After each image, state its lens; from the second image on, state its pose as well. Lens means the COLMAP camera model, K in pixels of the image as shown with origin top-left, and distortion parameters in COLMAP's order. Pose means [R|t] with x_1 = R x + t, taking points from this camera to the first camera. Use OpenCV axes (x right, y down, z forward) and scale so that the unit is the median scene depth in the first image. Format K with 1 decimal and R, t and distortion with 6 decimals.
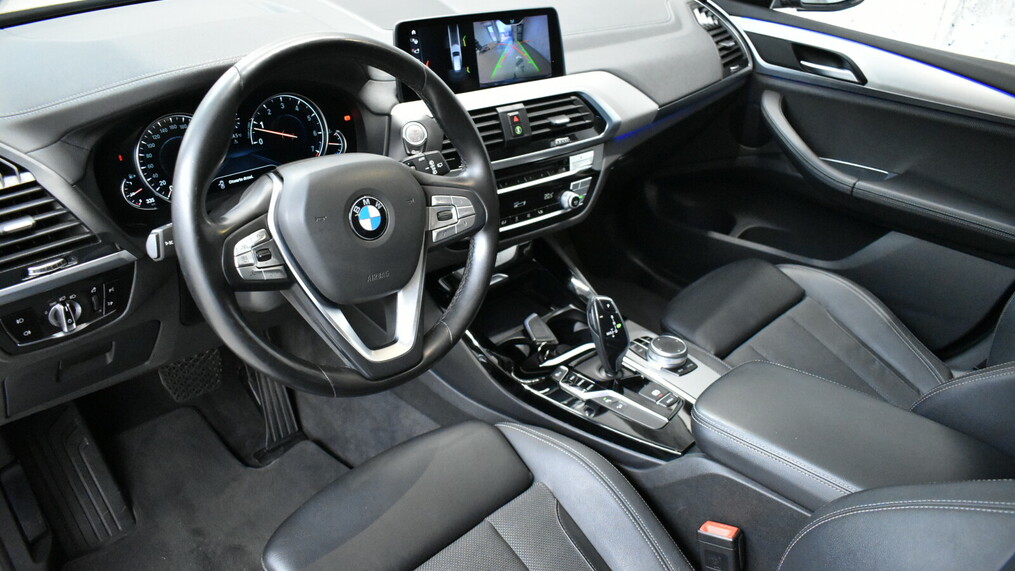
lens RADIAL K [[777.0, 0, 507.5], [0, 777.0, 285.5], [0, 0, 1]] dist [-0.009902, 0.002547]
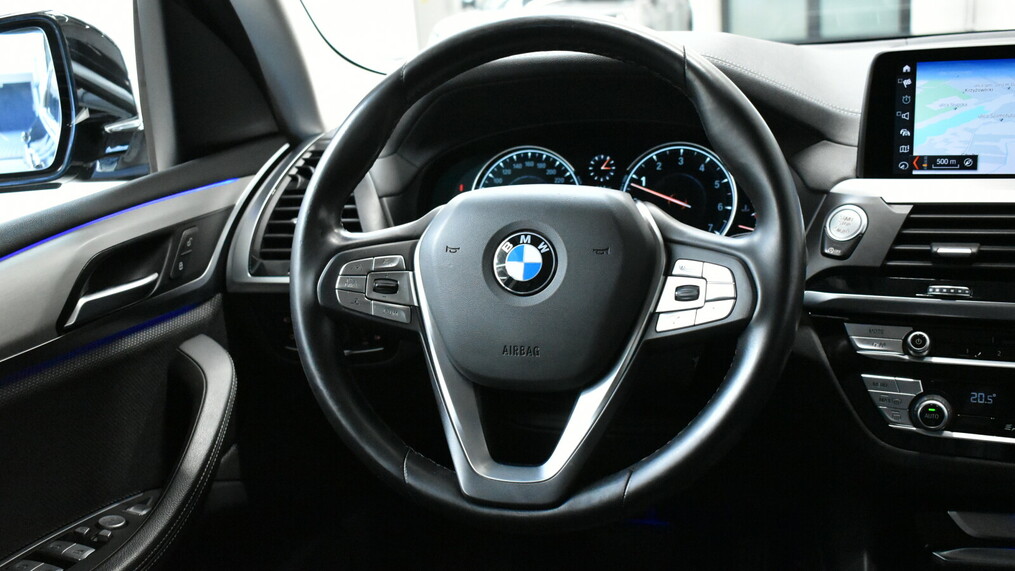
lens RADIAL K [[1100.6, 0, 507.5], [0, 1100.6, 285.5], [0, 0, 1]] dist [-0.021648, 0.001036]
pose [[0.492929, 0.122747, -0.861368, 0.431430], [-0.363979, 0.928301, -0.076007, 0.006572], [0.790279, 0.350985, 0.502264, 0.347495]]
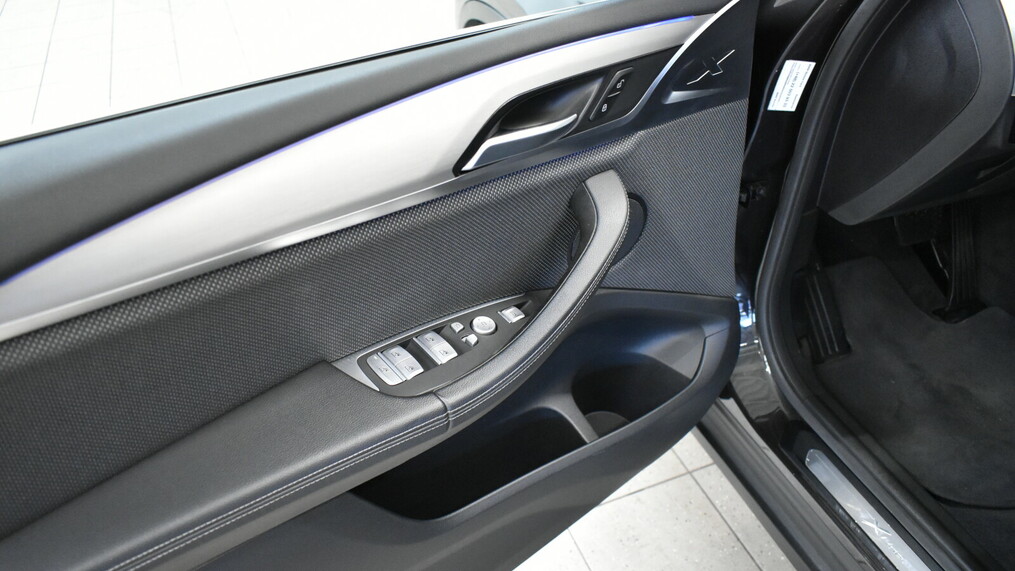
lens RADIAL K [[777.0, 0, 507.5], [0, 777.0, 285.5], [0, 0, 1]] dist [-0.009902, 0.002547]
pose [[-0.049339, 0.532907, -0.844734, 0.168980], [-0.523821, 0.706307, 0.476174, -0.124099], [0.850398, 0.465984, 0.244299, 0.419599]]
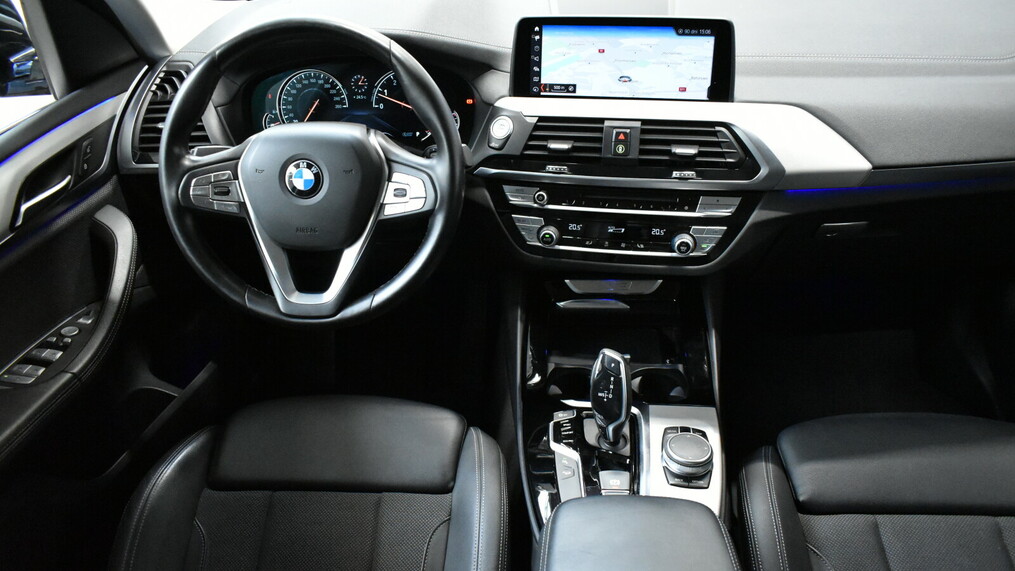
lens RADIAL K [[777.0, 0, 507.5], [0, 777.0, 285.5], [0, 0, 1]] dist [-0.009902, 0.002547]
pose [[0.654833, 0.328050, -0.680865, 0.573699], [-0.319053, 0.936665, 0.144444, -0.135113], [0.685127, 0.122646, 0.718024, 0.270995]]
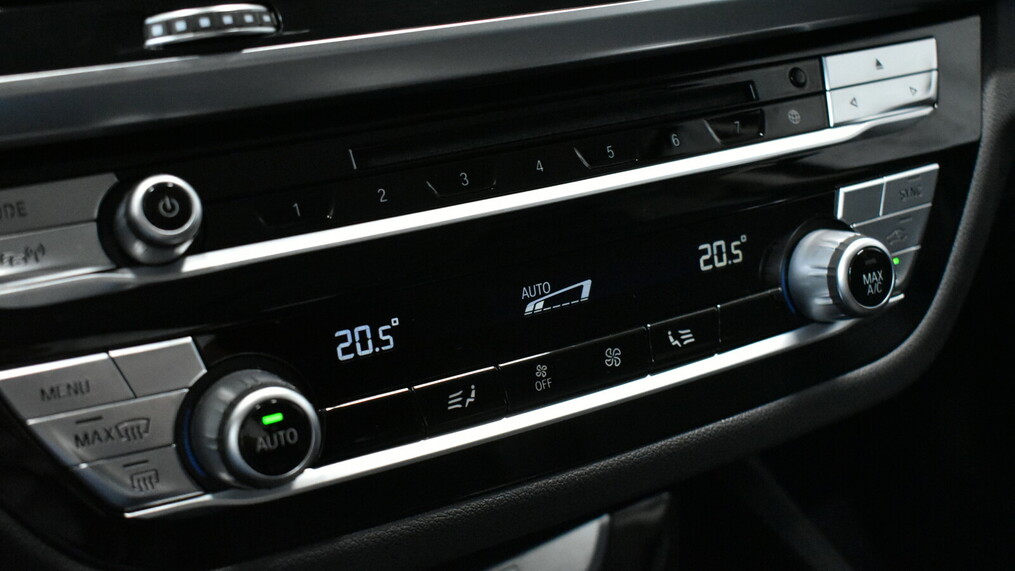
lens RADIAL K [[1356.4, 0, 507.5], [0, 1356.4, 285.5], [0, 0, 1]] dist [-0.003556, -0.011399]
pose [[0.989049, -0.064158, -0.132913, 0.046111], [0.034161, 0.975632, -0.216737, -0.039864], [0.143579, 0.209823, 0.967140, 0.698250]]
